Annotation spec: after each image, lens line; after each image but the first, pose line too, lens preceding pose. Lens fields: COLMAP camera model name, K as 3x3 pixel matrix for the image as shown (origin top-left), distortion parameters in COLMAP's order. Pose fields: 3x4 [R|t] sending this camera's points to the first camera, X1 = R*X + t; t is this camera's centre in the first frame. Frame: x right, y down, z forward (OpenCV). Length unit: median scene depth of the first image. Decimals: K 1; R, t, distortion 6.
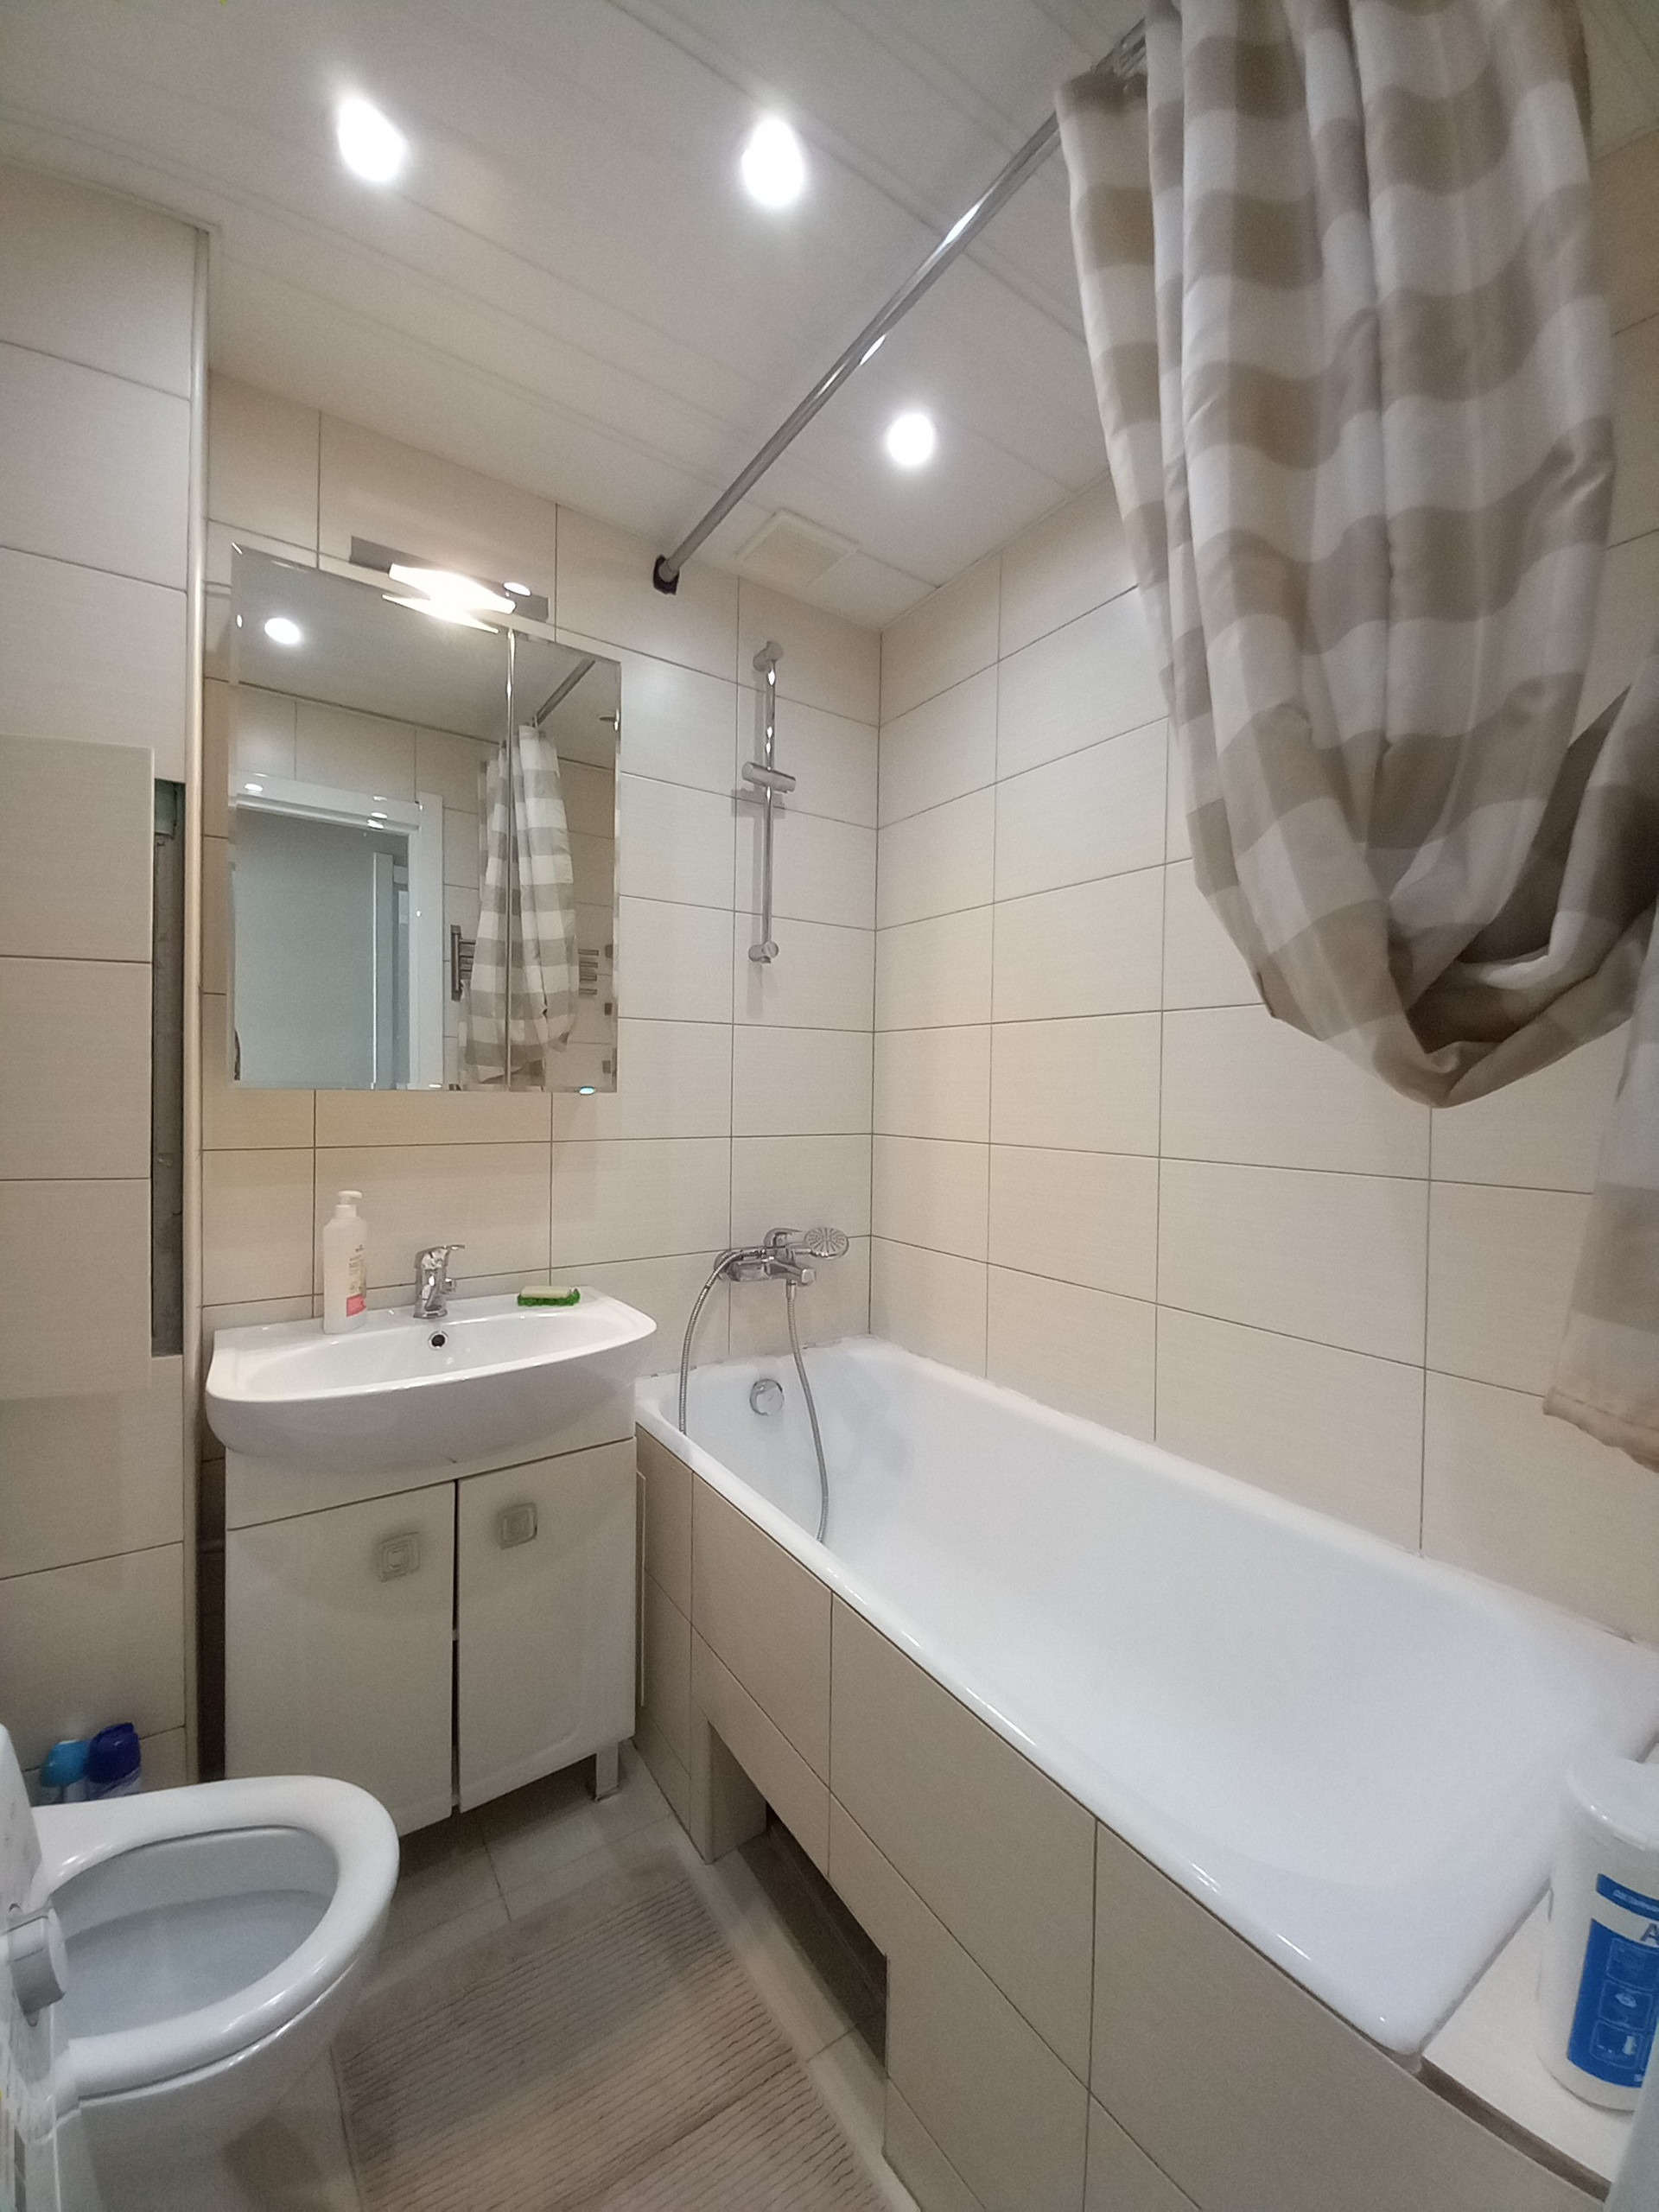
lens RADIAL K [[872.3, 0, 819.7], [0, 872.3, 1102.2], [0, 0, 1]] dist [0.028275, -0.020514]
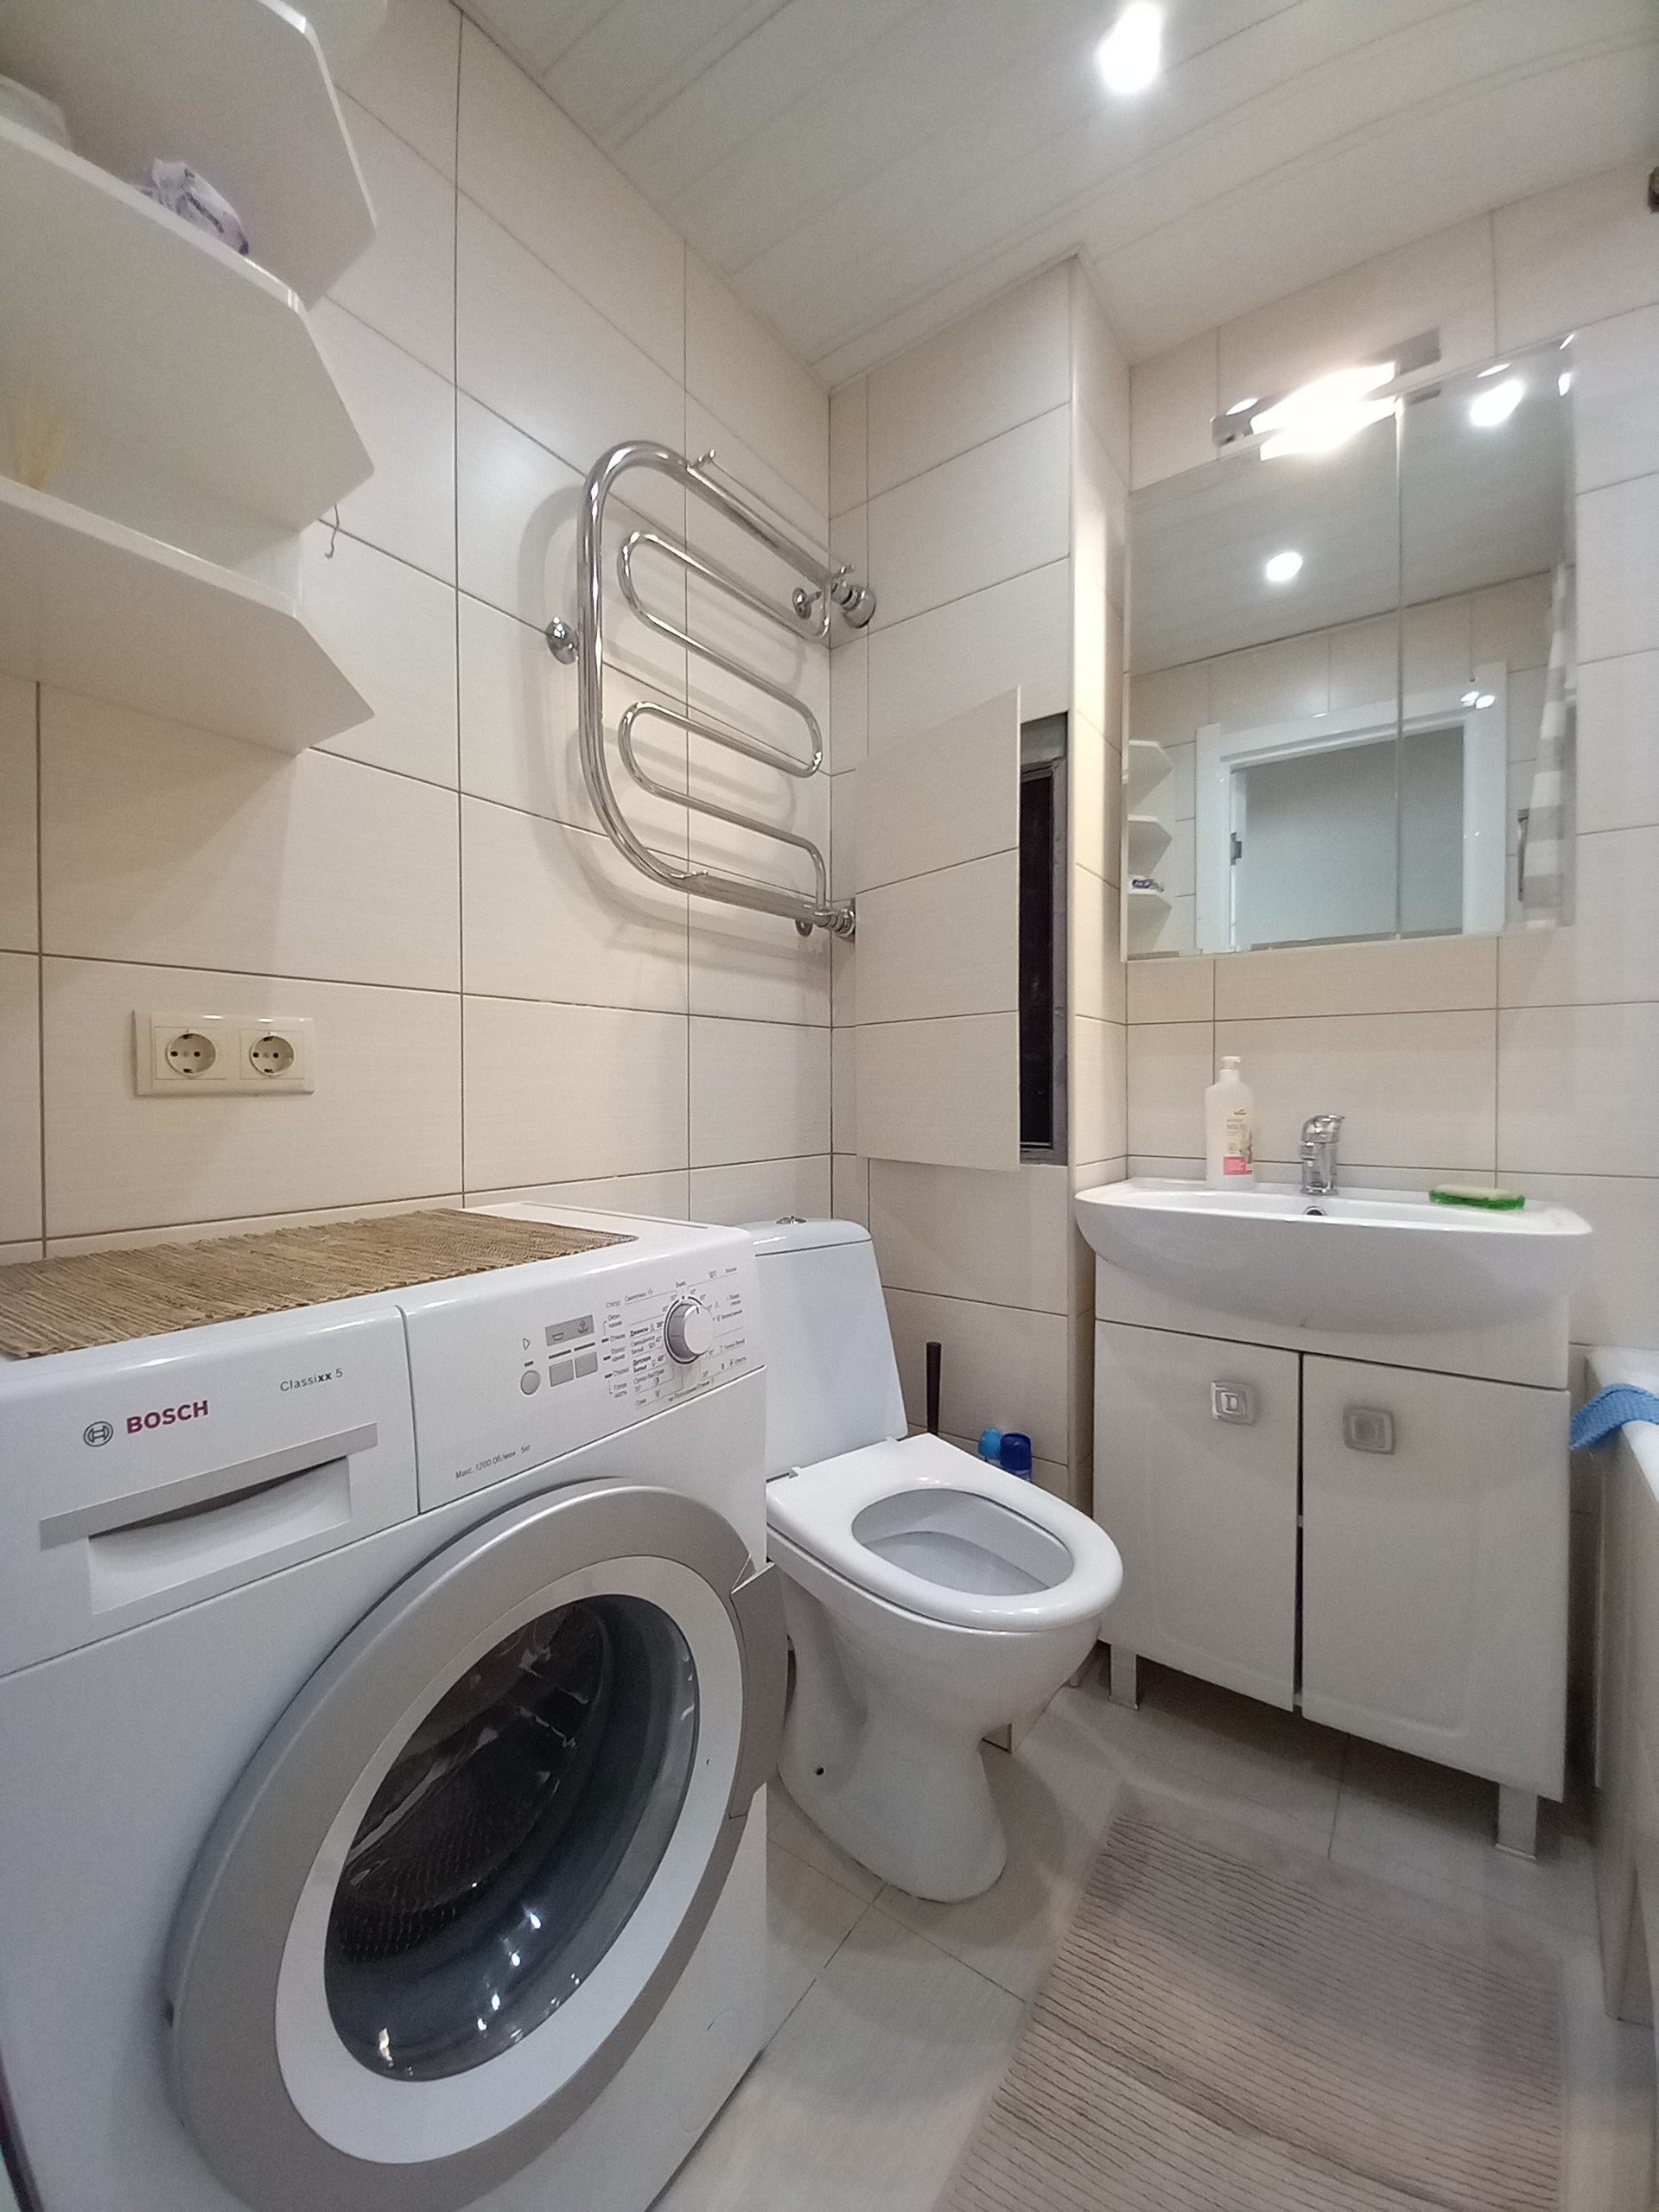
lens RADIAL K [[872.3, 0, 819.7], [0, 872.3, 1102.2], [0, 0, 1]] dist [0.028275, -0.020514]
pose [[0.342273, -0.004703, -0.939589, 0.279239], [-0.004883, 0.999965, -0.006784, 0.173465], [0.939588, 0.006910, 0.342238, 0.205033]]
